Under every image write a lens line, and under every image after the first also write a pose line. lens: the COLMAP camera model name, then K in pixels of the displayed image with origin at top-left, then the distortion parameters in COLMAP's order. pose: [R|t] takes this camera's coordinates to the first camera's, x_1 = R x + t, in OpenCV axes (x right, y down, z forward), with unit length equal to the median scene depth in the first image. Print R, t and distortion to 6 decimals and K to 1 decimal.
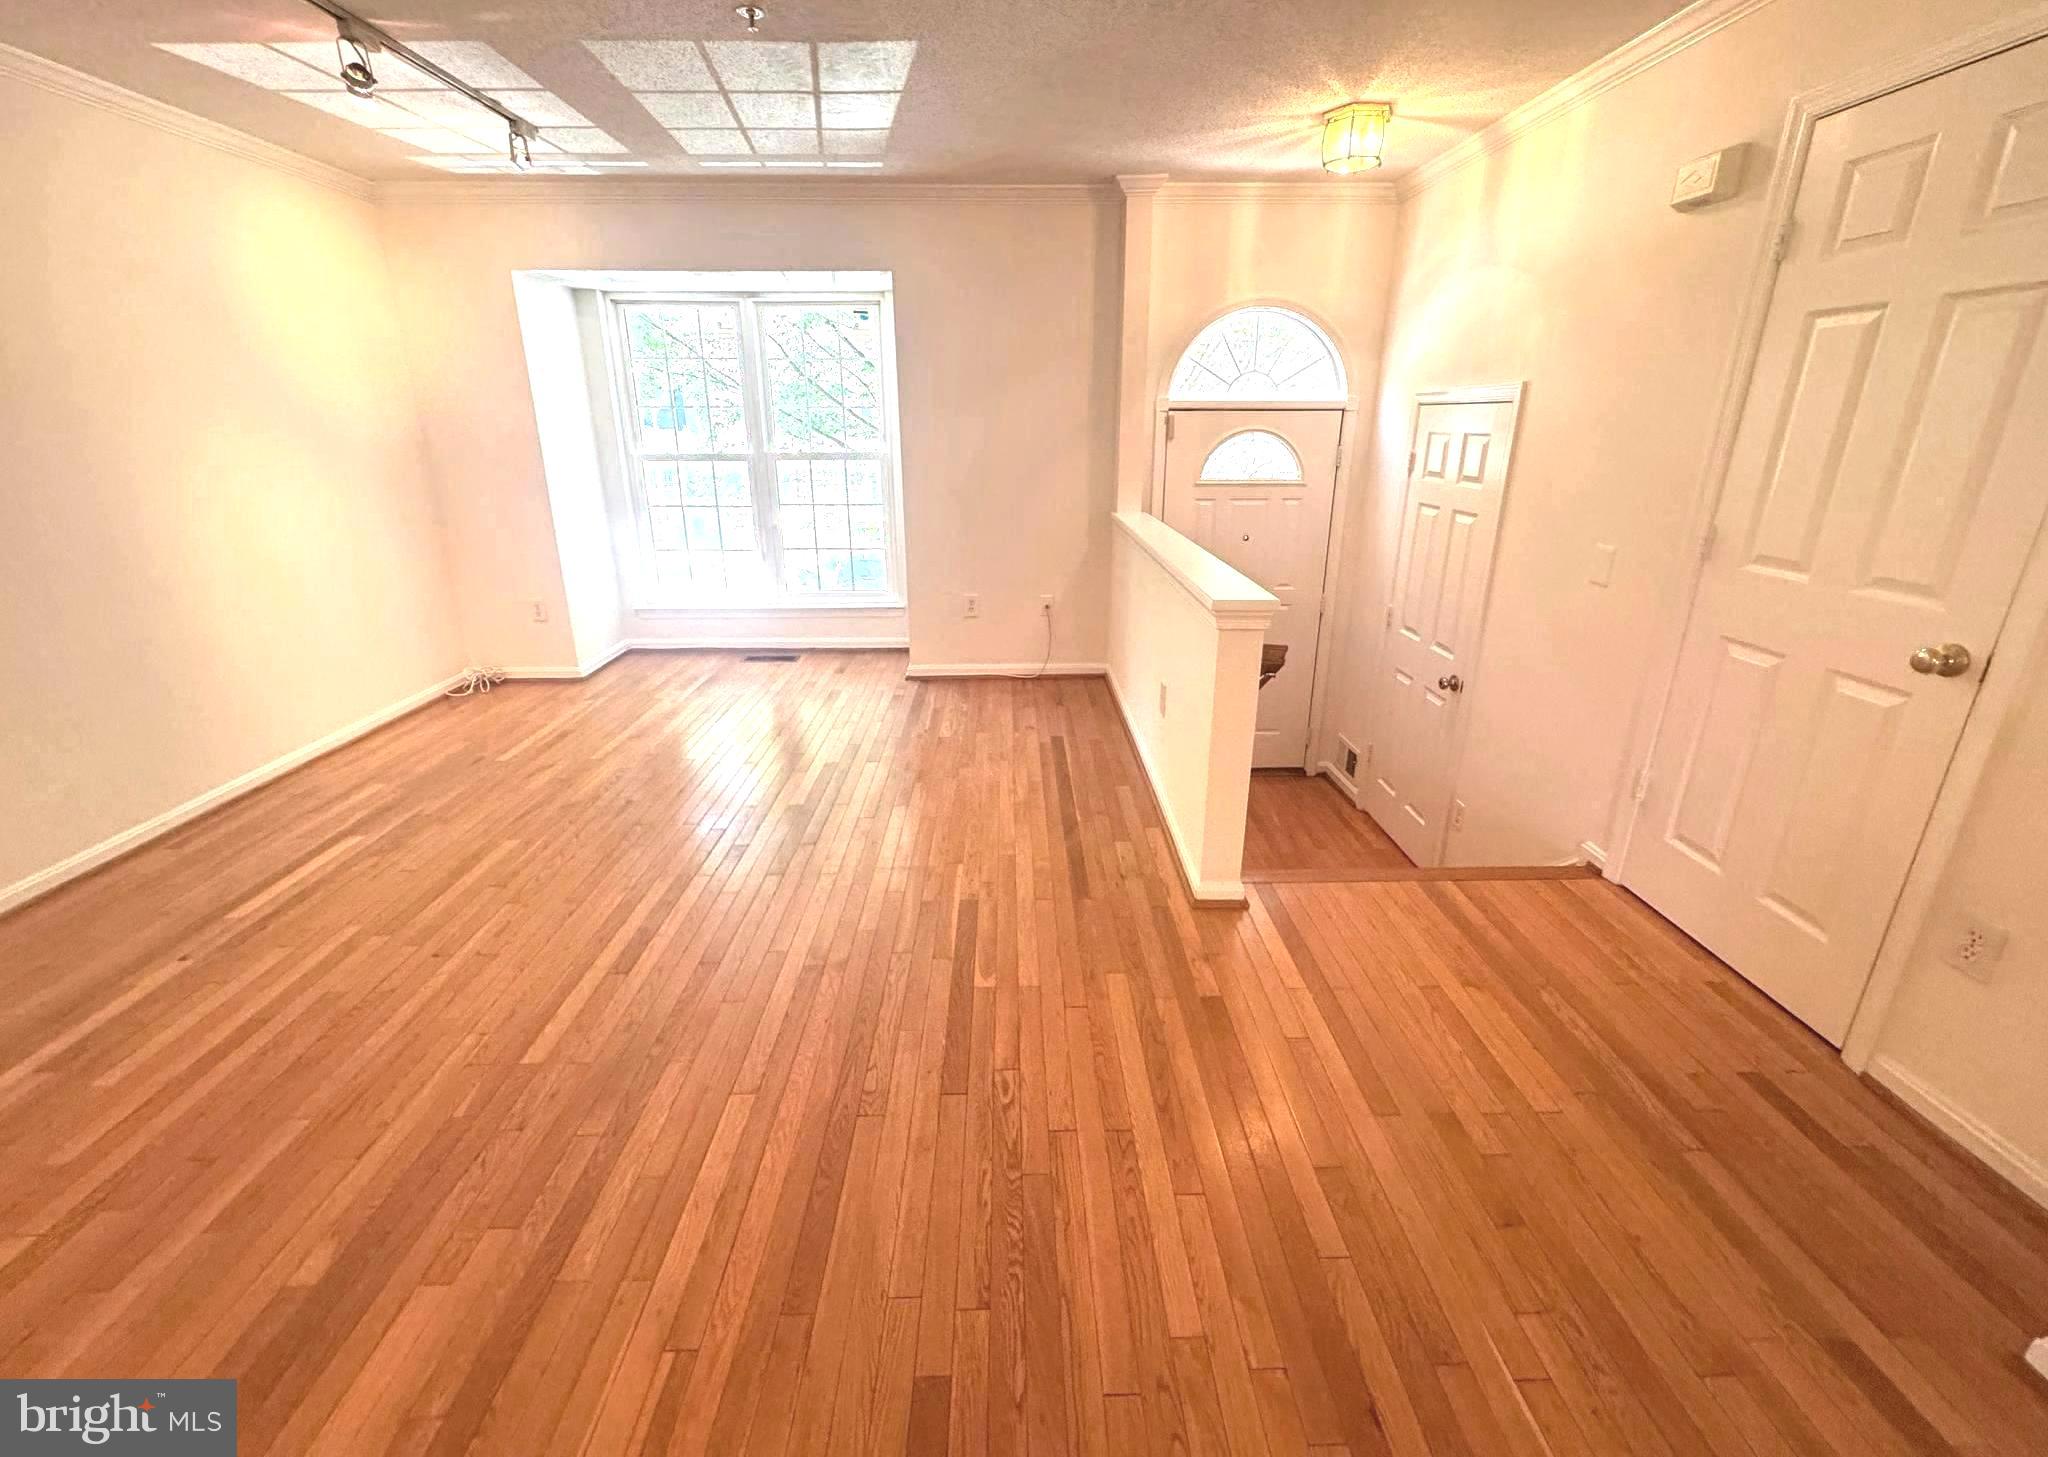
lens RADIAL K [[844.4, 0, 1024.0], [0, 844.4, 728.5], [0, 0, 1]] dist [-0.000430, 0.000163]
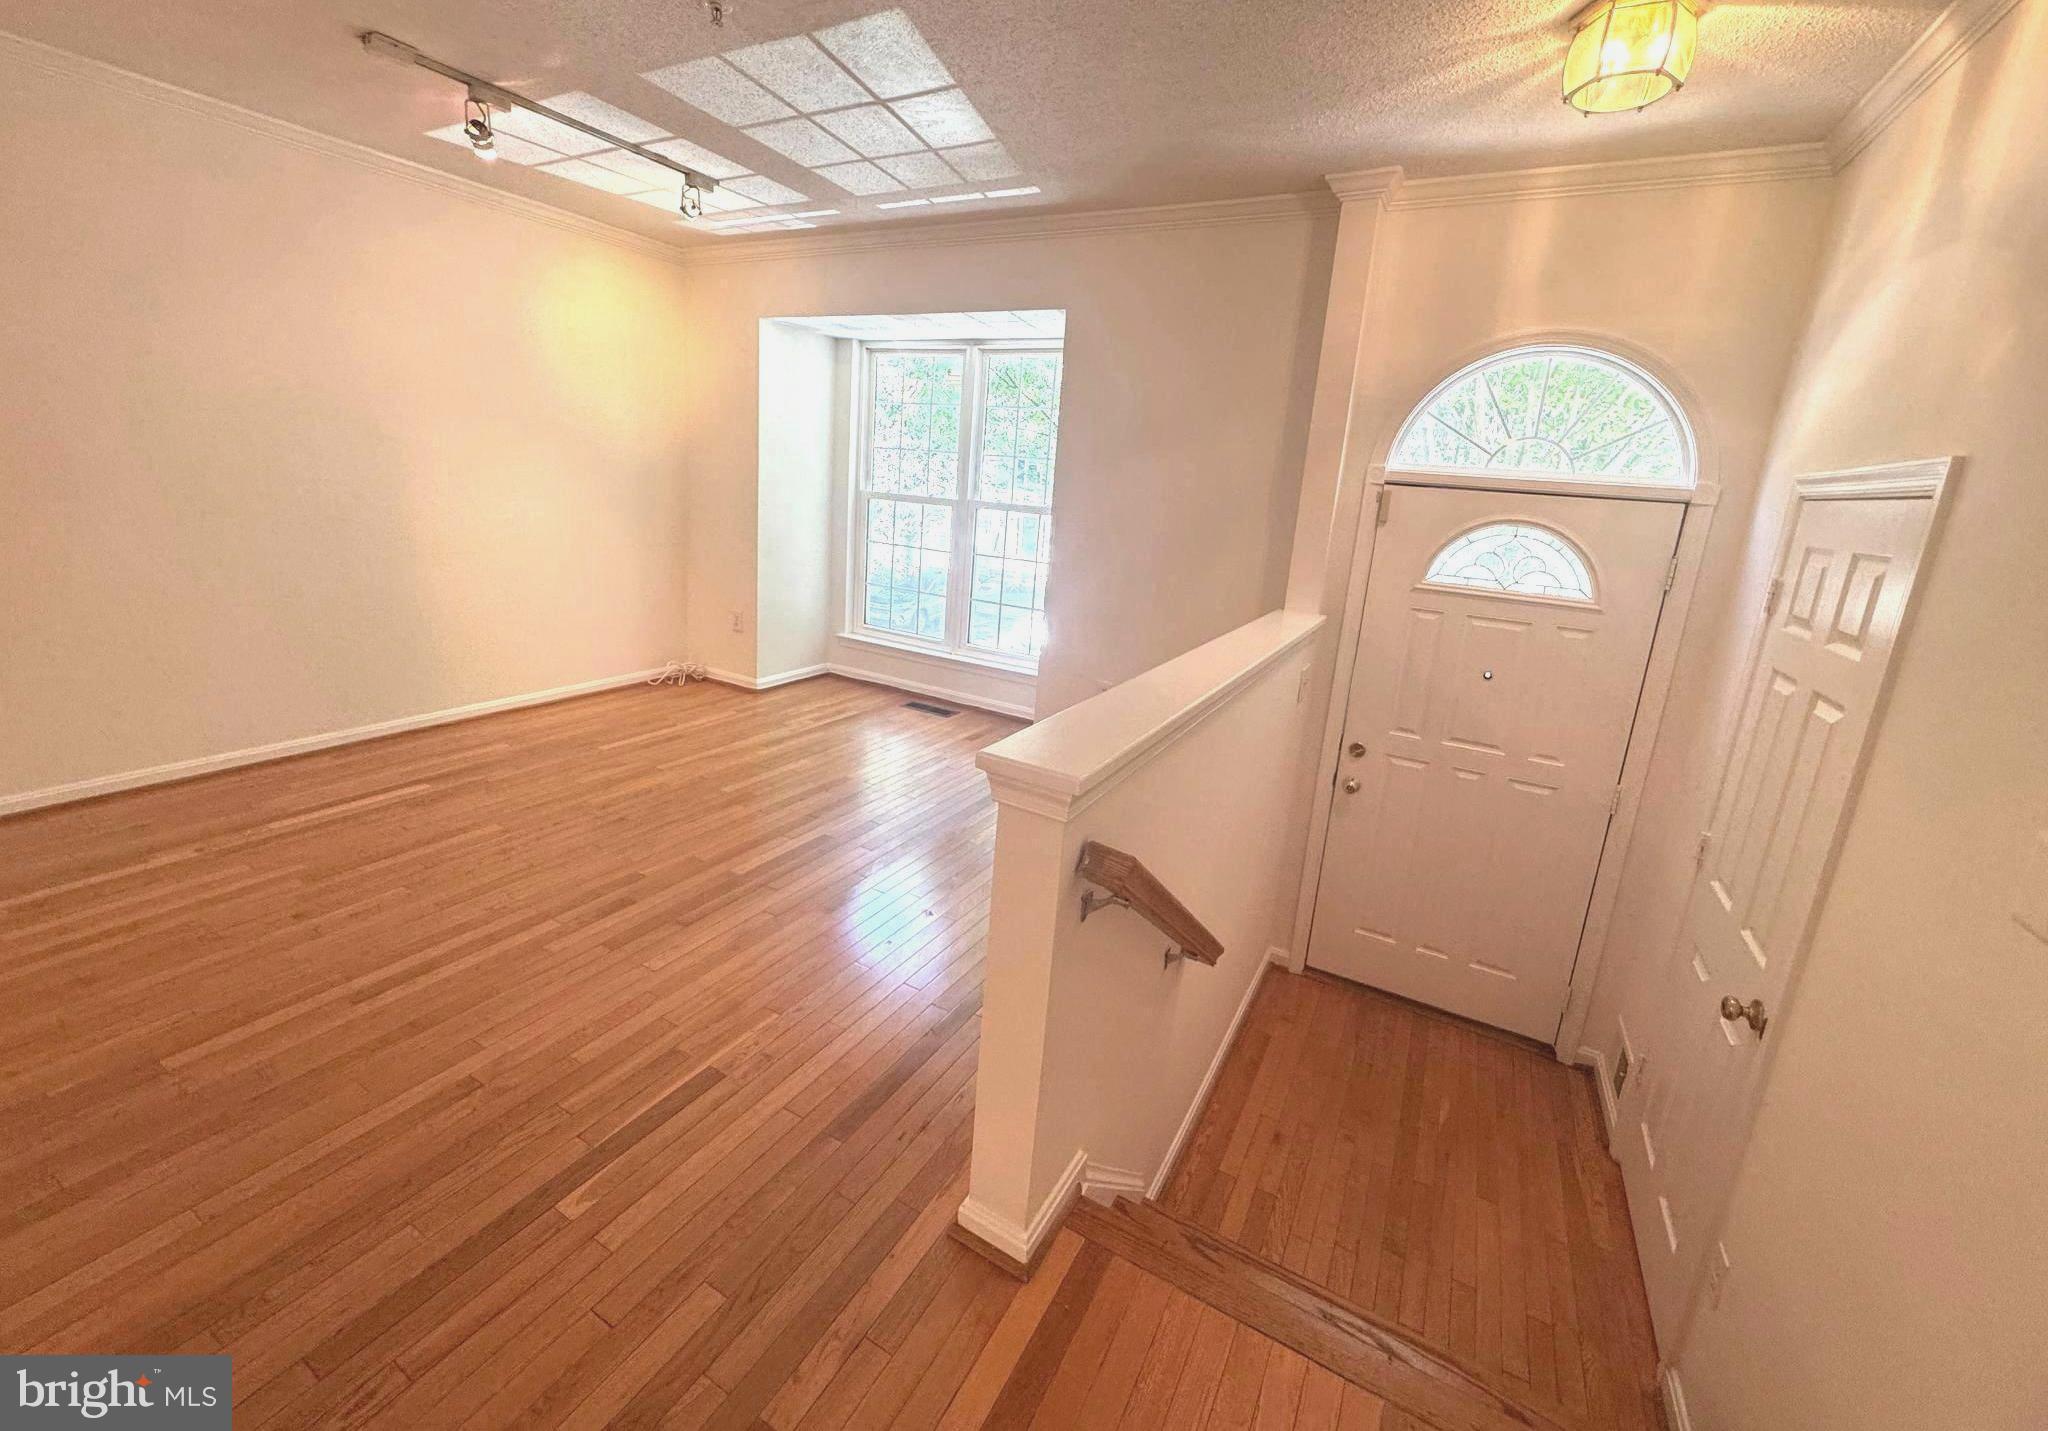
lens RADIAL K [[839.9, 0, 1024.8], [0, 839.9, 686.1], [0, 0, 1]] dist [0.002048, 0.000230]
pose [[0.854202, 0.187495, -0.484959, 0.341321], [-0.246273, 0.967355, -0.059785, -0.108112], [0.457918, 0.170501, 0.872491, 0.311919]]
